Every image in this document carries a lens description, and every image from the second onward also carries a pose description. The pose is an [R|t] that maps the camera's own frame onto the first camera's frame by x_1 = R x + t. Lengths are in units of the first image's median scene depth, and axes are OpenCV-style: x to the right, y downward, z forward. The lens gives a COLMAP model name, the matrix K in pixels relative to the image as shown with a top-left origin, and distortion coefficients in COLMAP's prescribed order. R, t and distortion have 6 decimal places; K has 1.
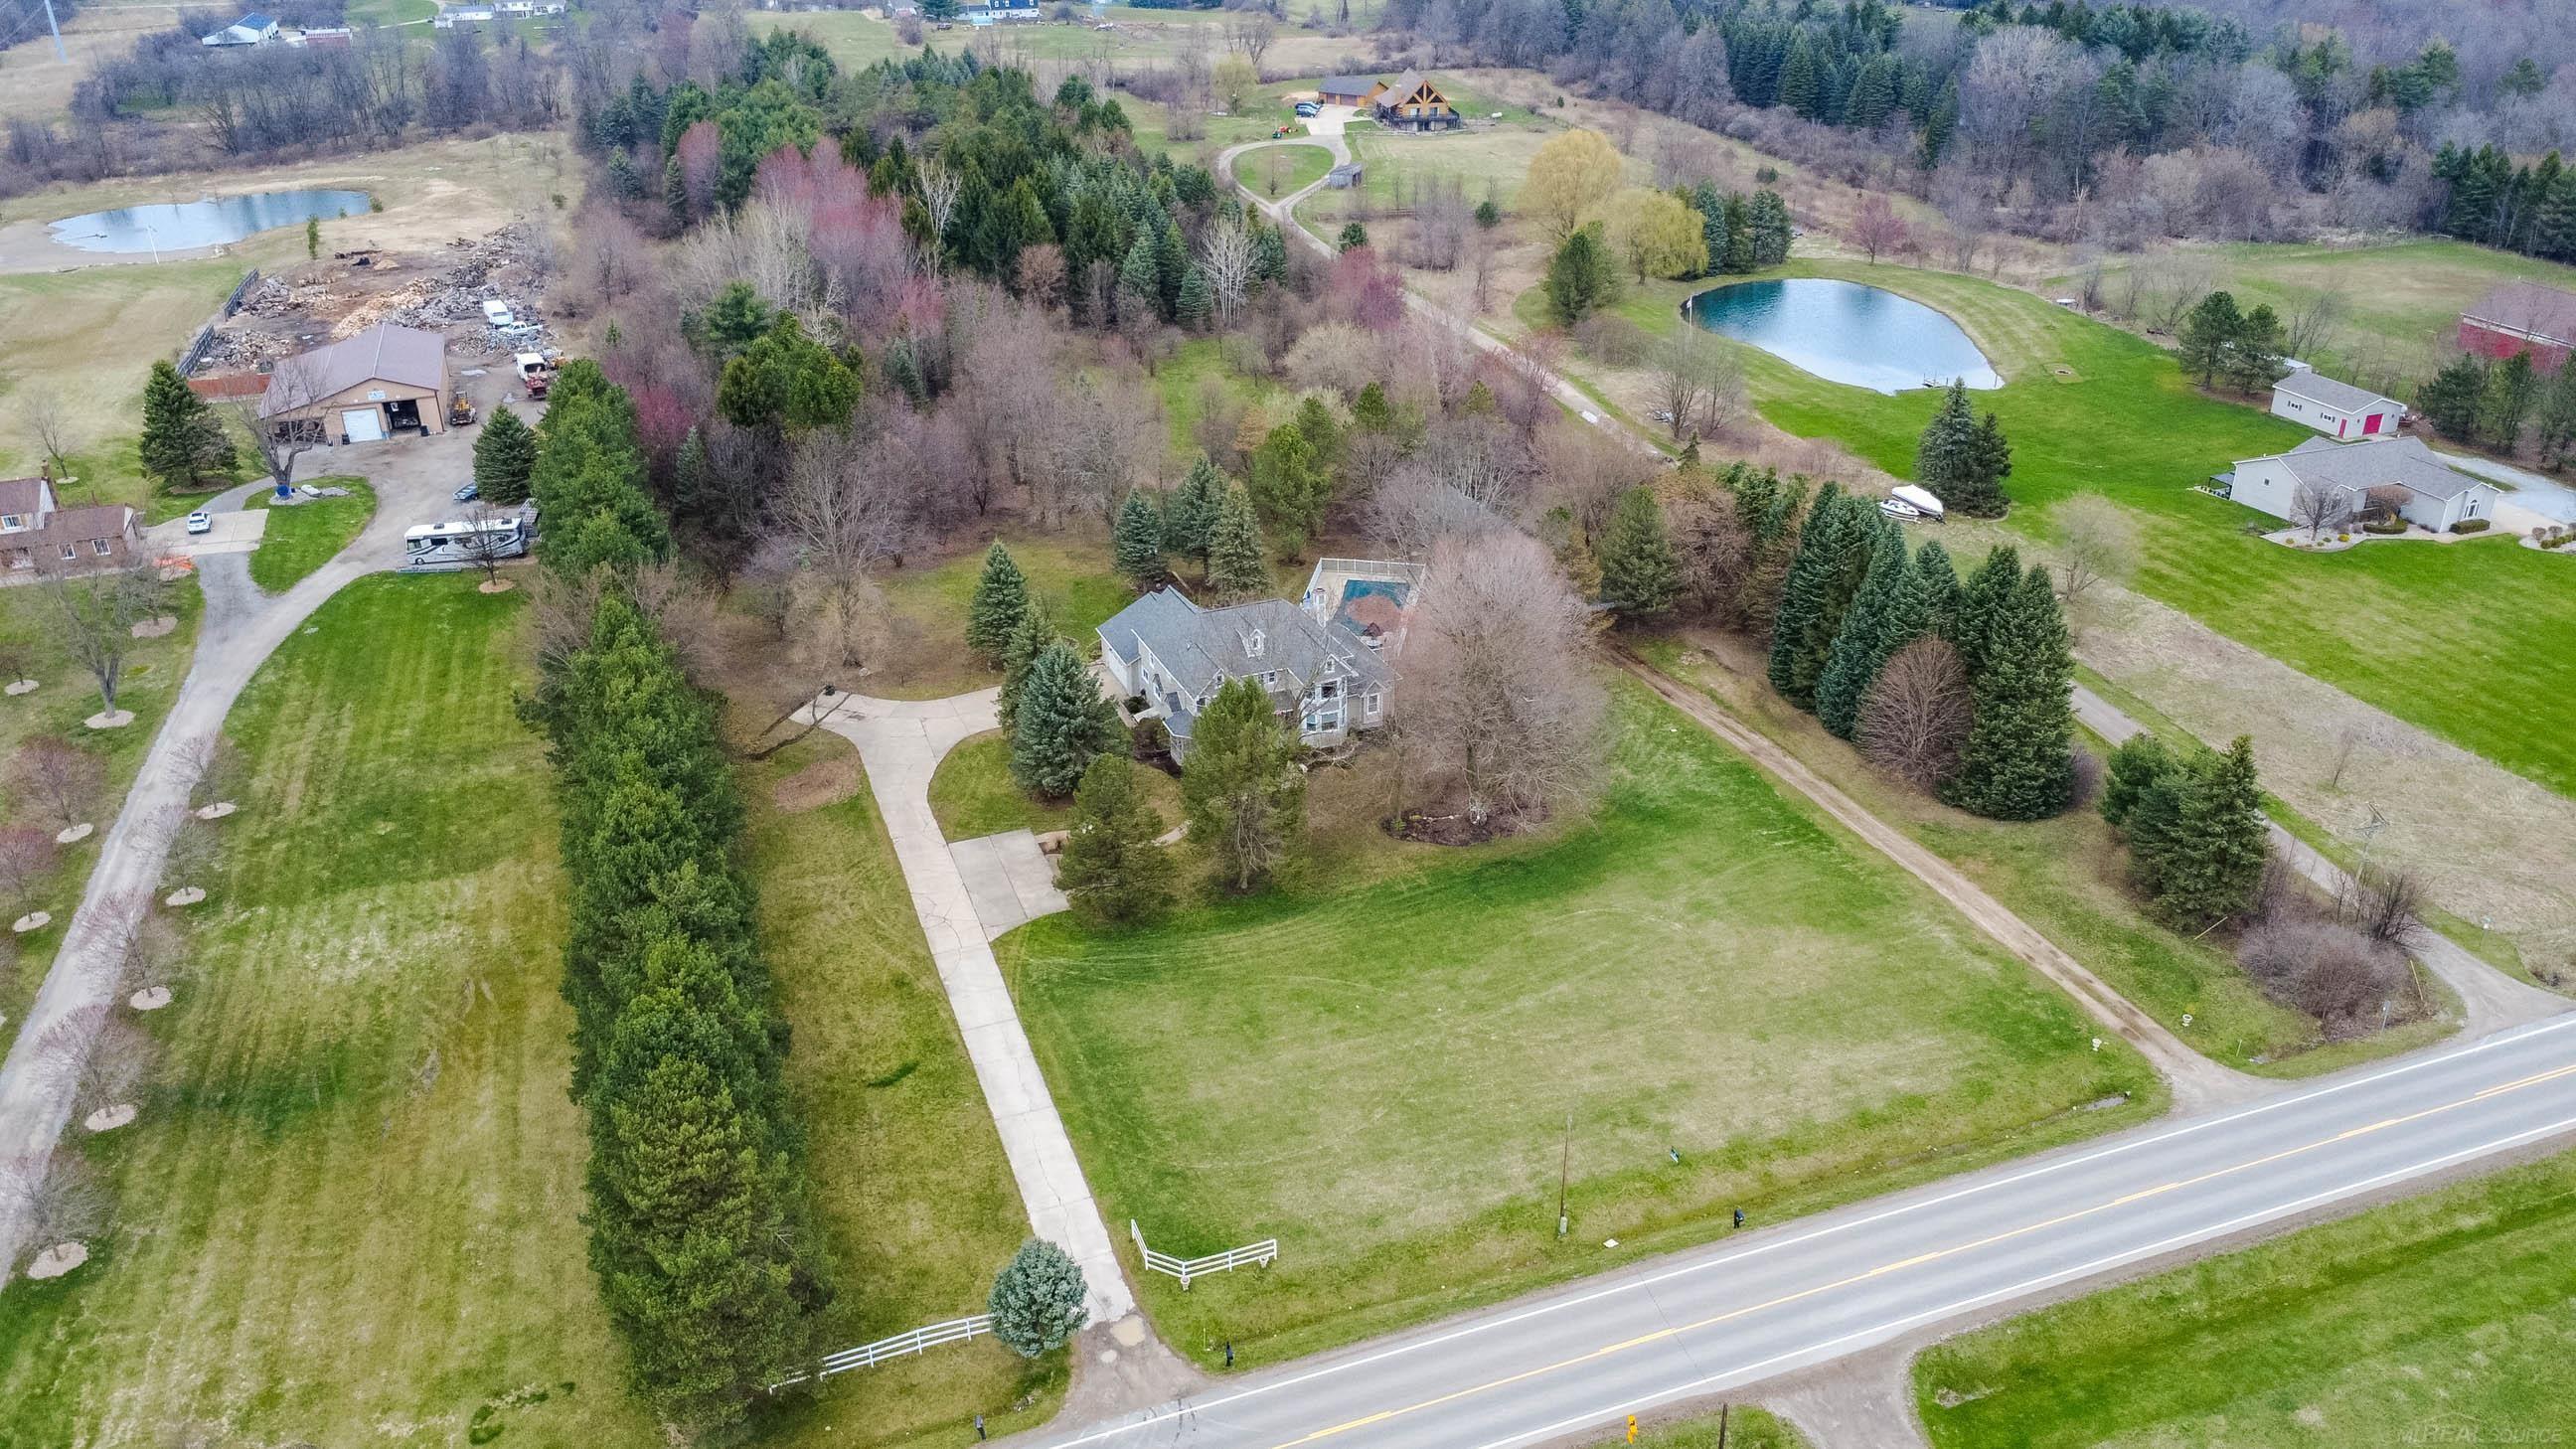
lens RADIAL K [[1959.1, 0, 1288.0], [0, 1959.1, 724.5], [0, 0, 1]] dist [0.004274, 0.001992]
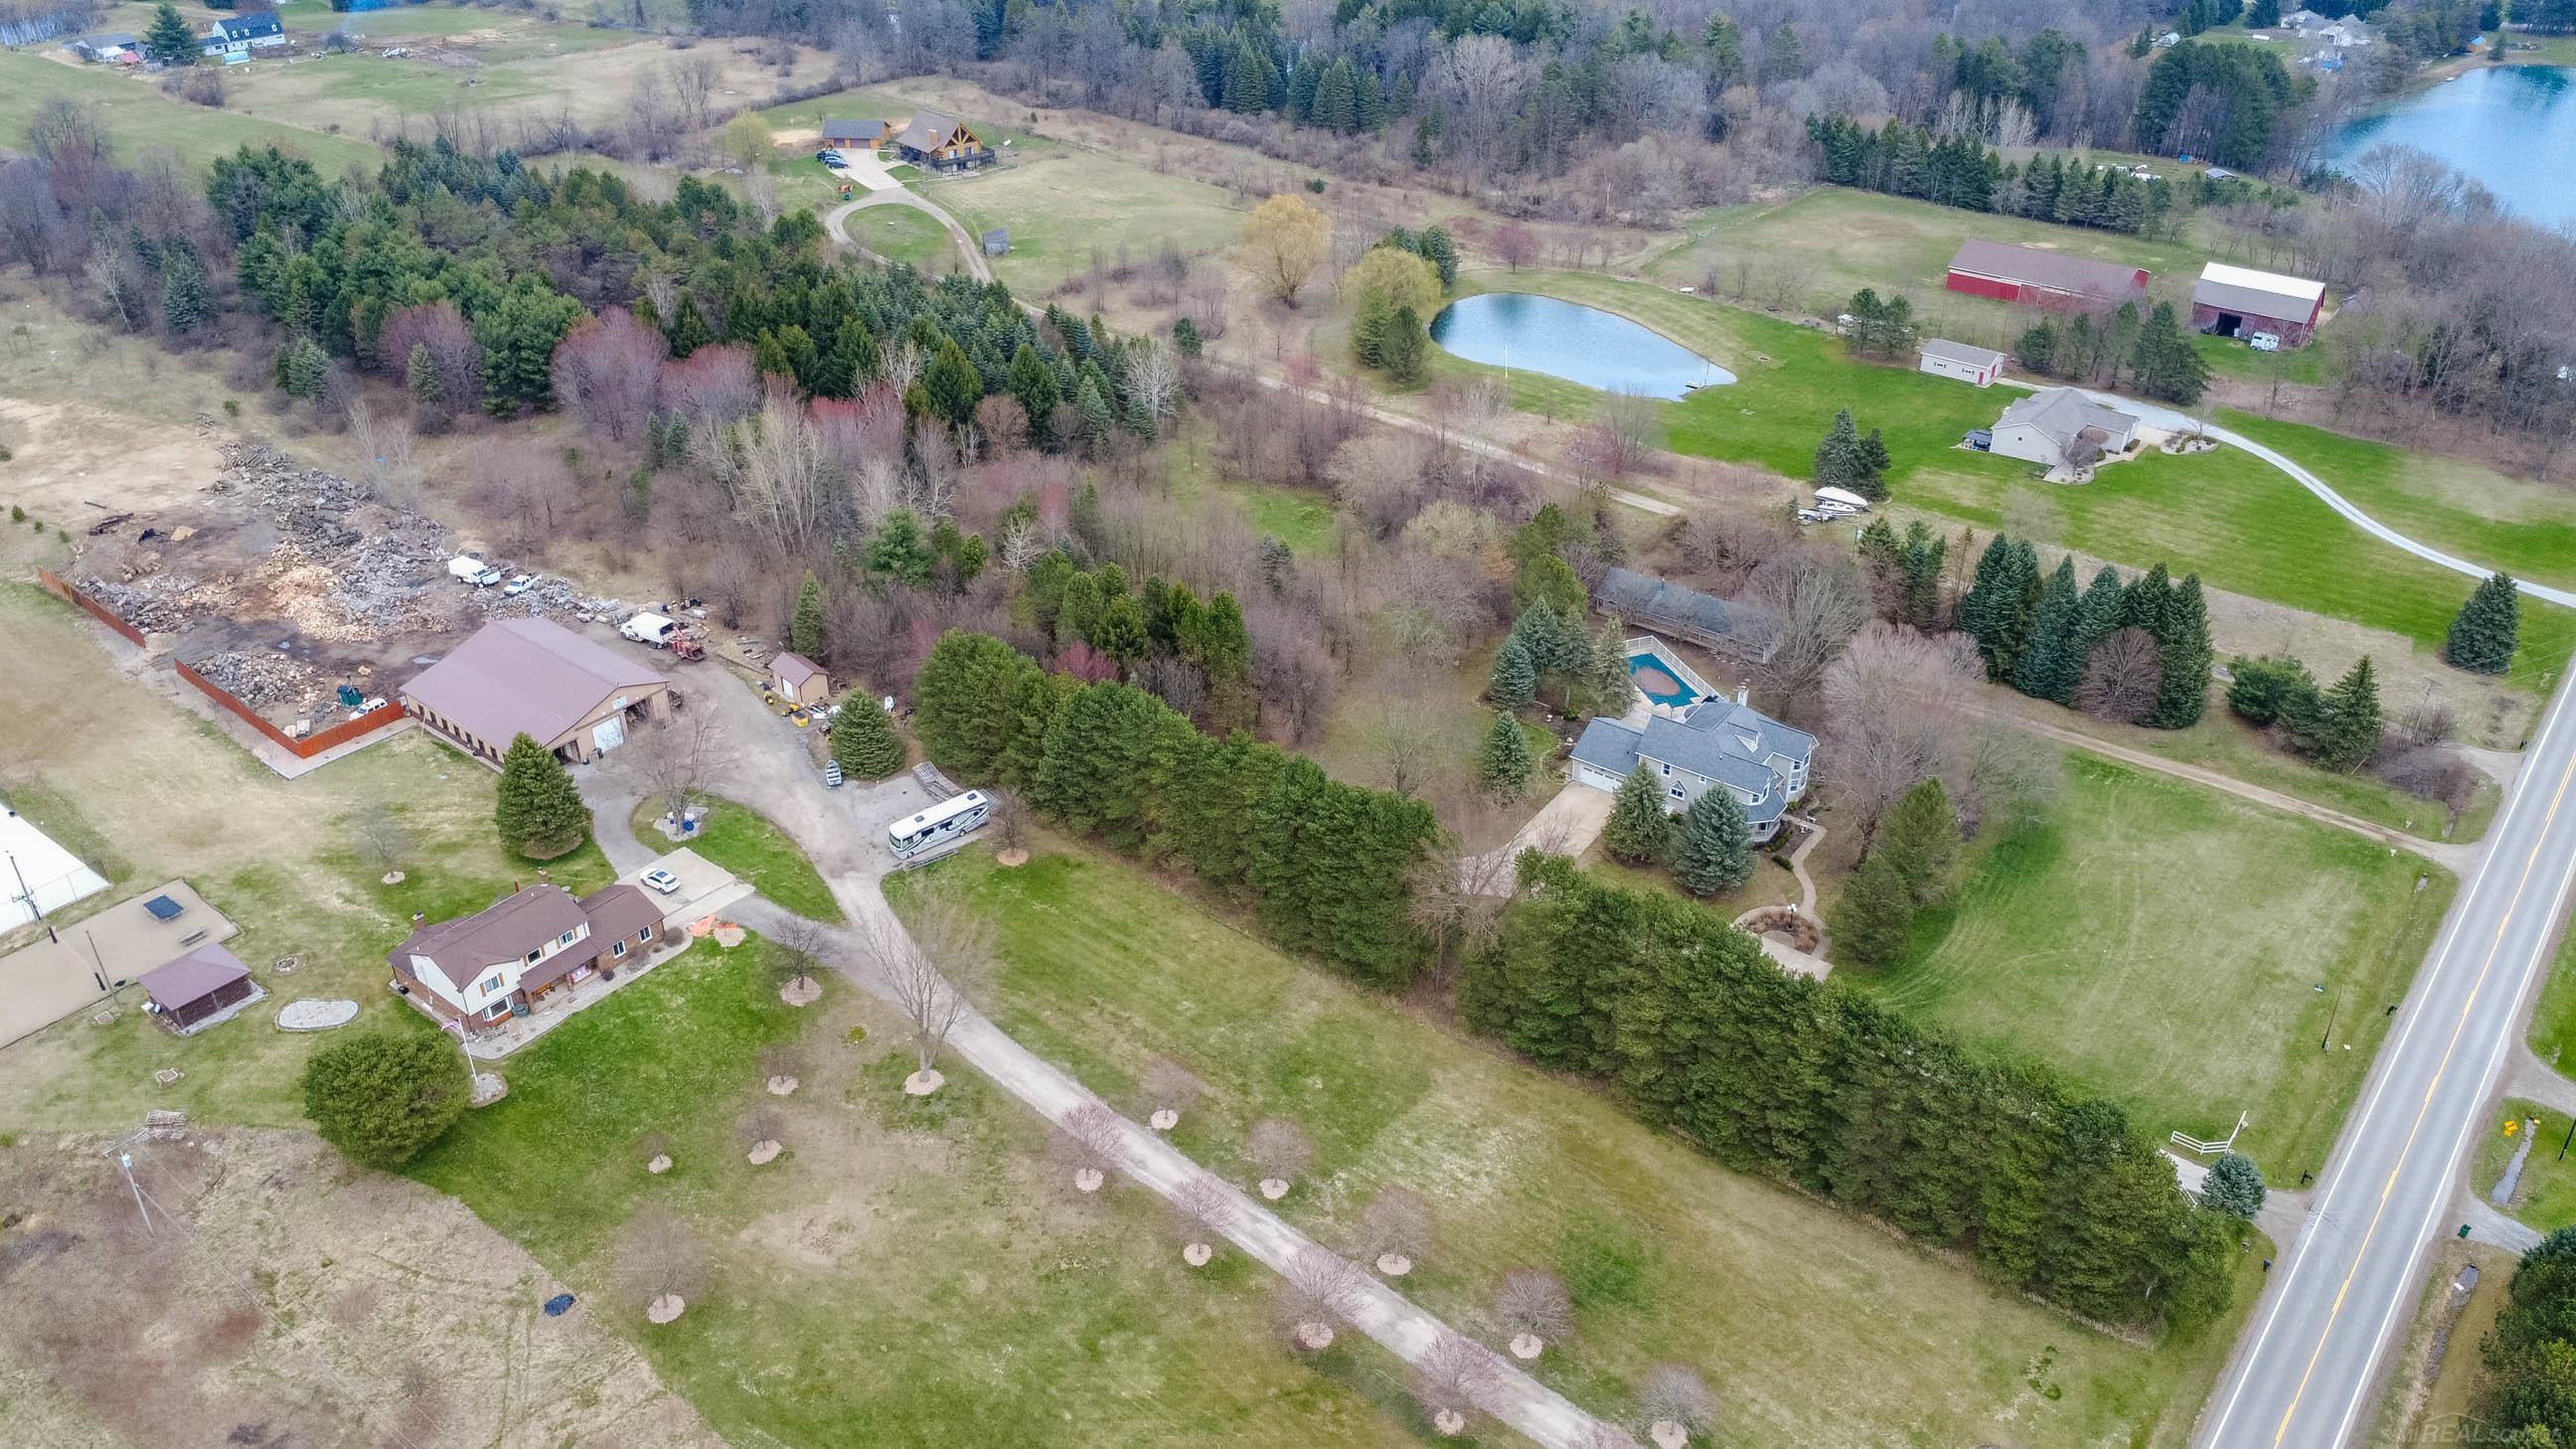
lens RADIAL K [[2011.9, 0, 1288.0], [0, 2011.9, 724.5], [0, 0, 1]] dist [0.001103, -0.000091]
pose [[0.845280, -0.258543, 0.467607, -0.738037], [0.223157, 0.965980, 0.130703, -0.241020], [-0.485491, -0.006131, 0.874220, -0.053341]]
